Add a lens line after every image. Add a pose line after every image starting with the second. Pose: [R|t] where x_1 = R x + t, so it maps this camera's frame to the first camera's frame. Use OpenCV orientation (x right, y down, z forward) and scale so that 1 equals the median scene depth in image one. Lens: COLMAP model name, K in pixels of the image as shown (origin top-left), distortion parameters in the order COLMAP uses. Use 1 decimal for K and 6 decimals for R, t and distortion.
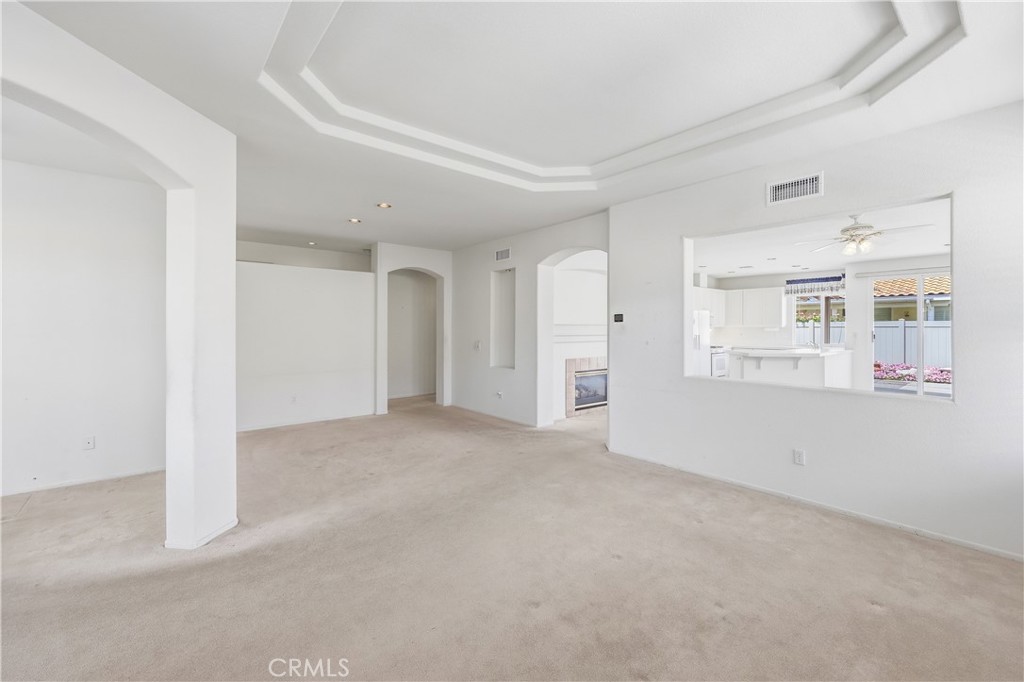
lens RADIAL K [[435.9, 0, 506.6], [0, 435.9, 327.1], [0, 0, 1]] dist [-0.000297, -0.000266]
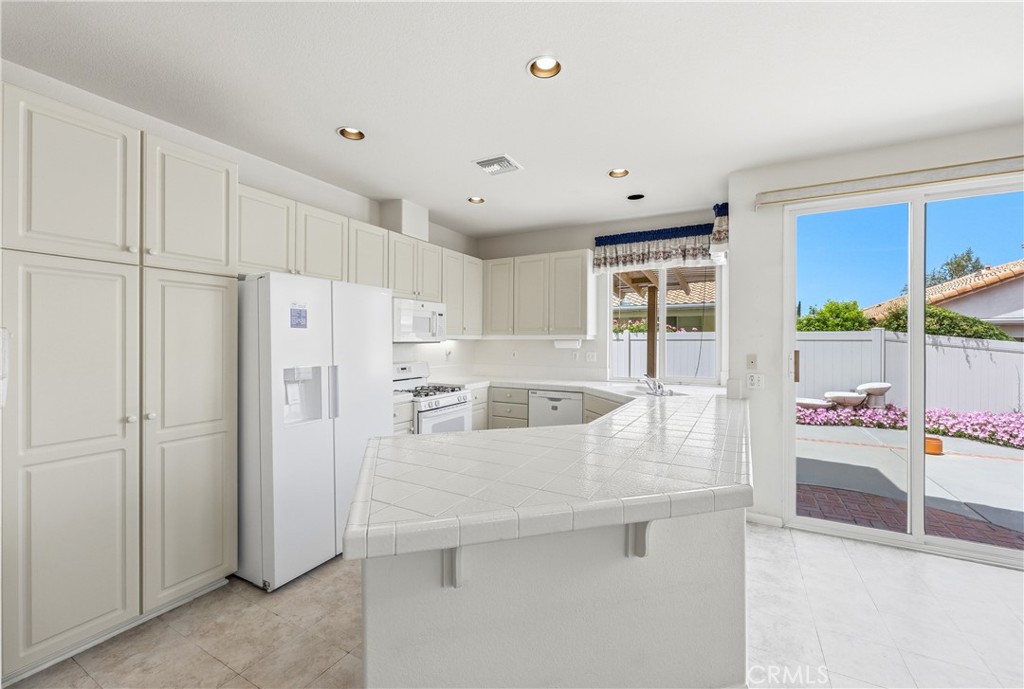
lens RADIAL K [[418.2, 0, 514.0], [0, 418.2, 341.4], [0, 0, 1]] dist [-0.000810, -0.000013]
pose [[0.930661, 0.002486, 0.365874, 0.421974], [-0.004622, 0.999977, 0.004964, -0.000125], [-0.365853, -0.006311, 0.930651, 0.653960]]
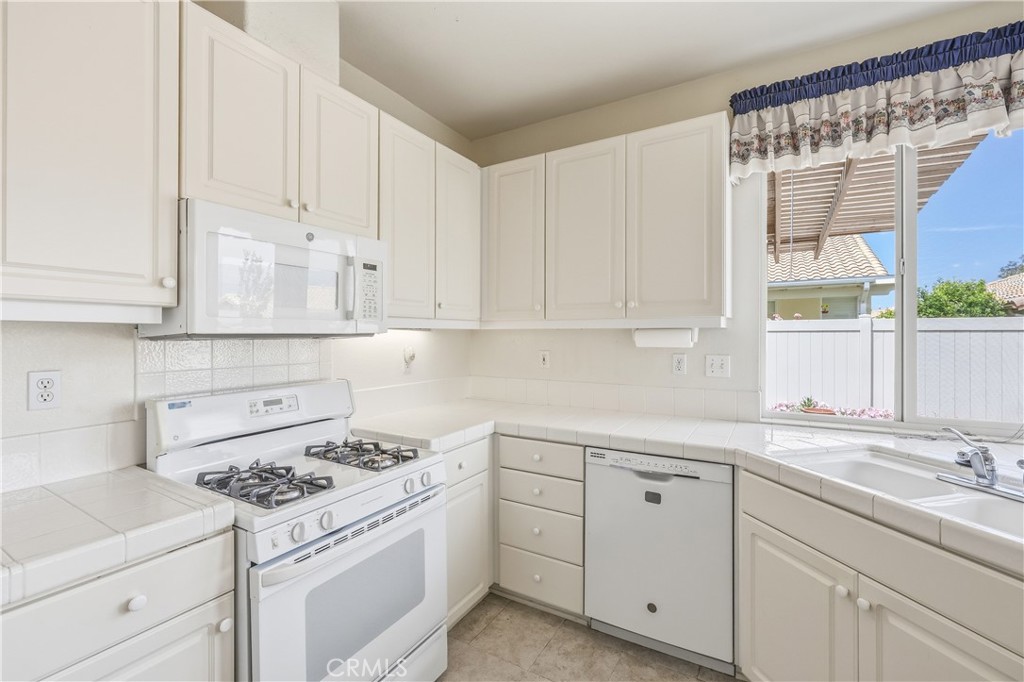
lens RADIAL K [[441.5, 0, 513.8], [0, 441.5, 334.5], [0, 0, 1]] dist [-0.000458, -0.000011]
pose [[0.942475, 0.000022, 0.334275, 0.502456], [-0.001488, 0.999990, 0.004131, 0.002217], [-0.334272, -0.004391, 0.942466, 0.884330]]
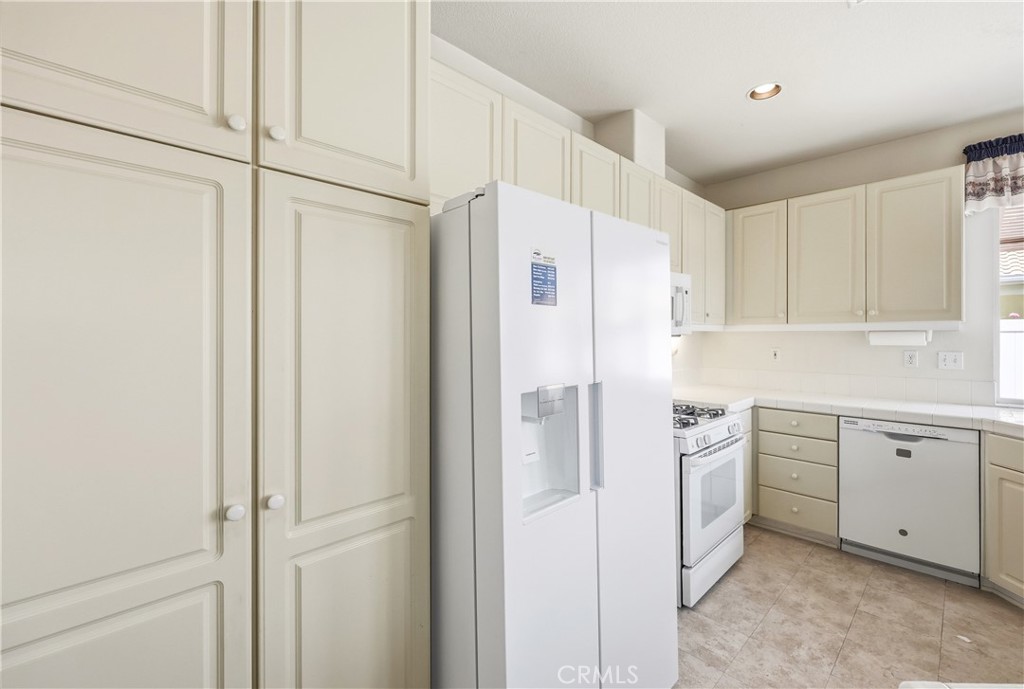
lens RADIAL K [[432.5, 0, 513.1], [0, 432.5, 333.7], [0, 0, 1]] dist [0.000122, 0.000252]
pose [[0.997585, -0.000109, 0.069463, 0.378580], [0.000003, 0.999999, 0.001526, 0.001516], [-0.069463, -0.001522, 0.997583, 0.805993]]
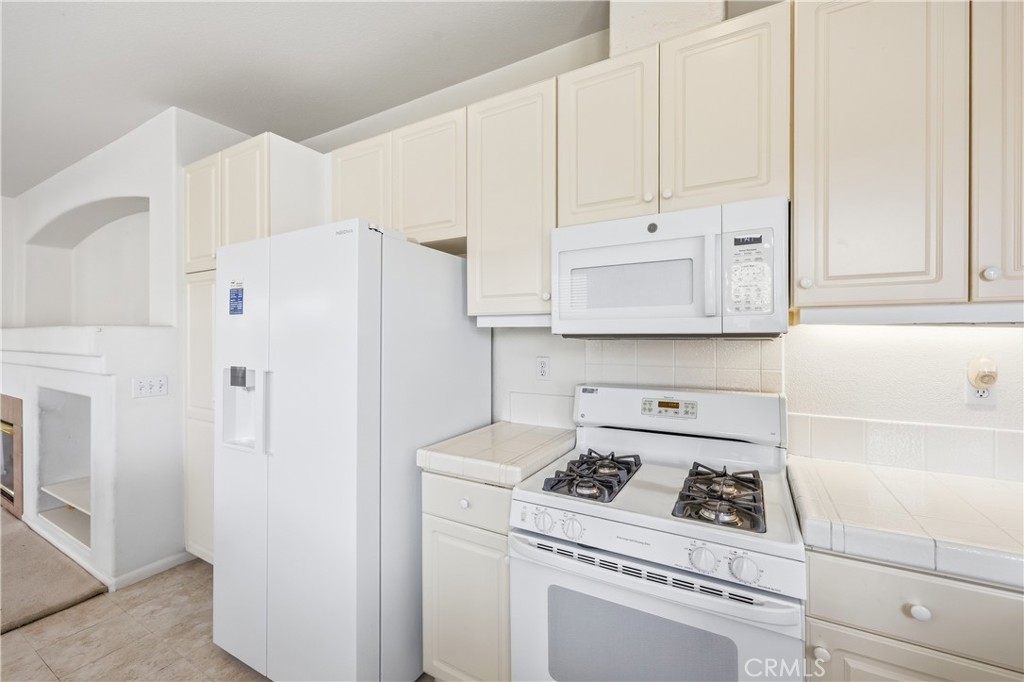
lens RADIAL K [[422.6, 0, 507.3], [0, 422.6, 332.5], [0, 0, 1]] dist [-0.001333, -0.000200]
pose [[0.351342, -0.002593, -0.936244, 0.598698], [0.004929, 0.999987, -0.000920, 0.002187], [0.936234, -0.004291, 0.351351, 0.964534]]
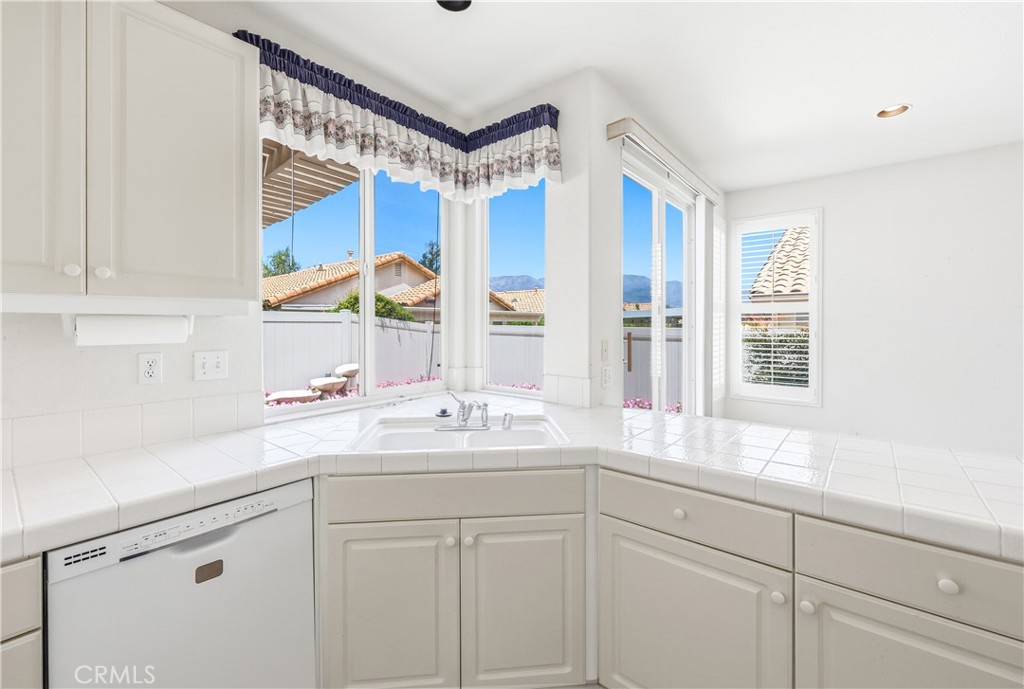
lens RADIAL K [[431.8, 0, 515.7], [0, 431.8, 324.7], [0, 0, 1]] dist [-0.001273, -0.000258]
pose [[-0.192846, -0.000610, 0.981229, 0.486185], [-0.003857, 0.999993, -0.000136, 0.002617], [-0.981221, -0.003811, -0.192847, 0.976695]]
